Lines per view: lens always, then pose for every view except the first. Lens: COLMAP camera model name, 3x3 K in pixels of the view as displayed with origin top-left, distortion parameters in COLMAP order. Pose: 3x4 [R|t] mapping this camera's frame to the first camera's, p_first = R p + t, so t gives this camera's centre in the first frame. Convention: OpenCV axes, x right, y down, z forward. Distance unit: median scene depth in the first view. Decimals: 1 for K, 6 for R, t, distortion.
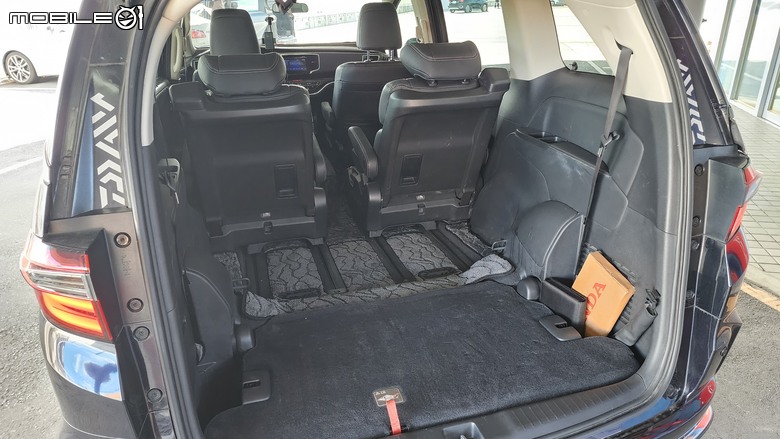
lens RADIAL K [[521.7, 0, 389.8], [0, 521.7, 220.6], [0, 0, 1]] dist [0.038000, -0.006615]
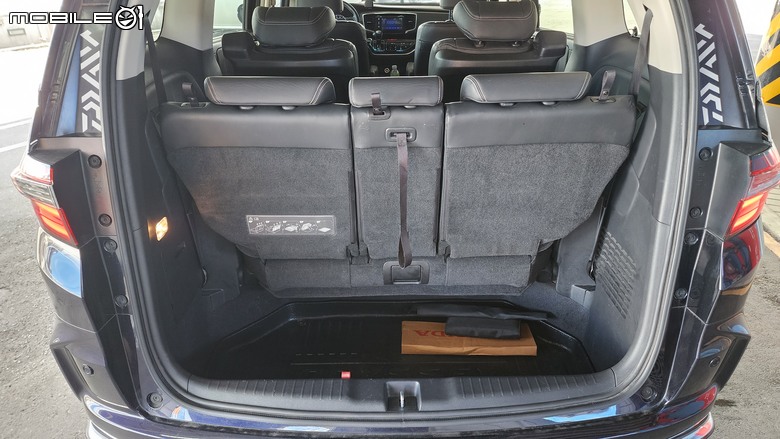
lens RADIAL K [[521.7, 0, 388.0], [0, 521.7, 221.2], [0, 0, 1]] dist [0.038000, -0.006615]
pose [[0.965496, 0.125569, -0.228145, 0.288338], [-0.110770, 0.990889, 0.076606, 0.005214], [0.235686, -0.048691, 0.970609, 0.021220]]
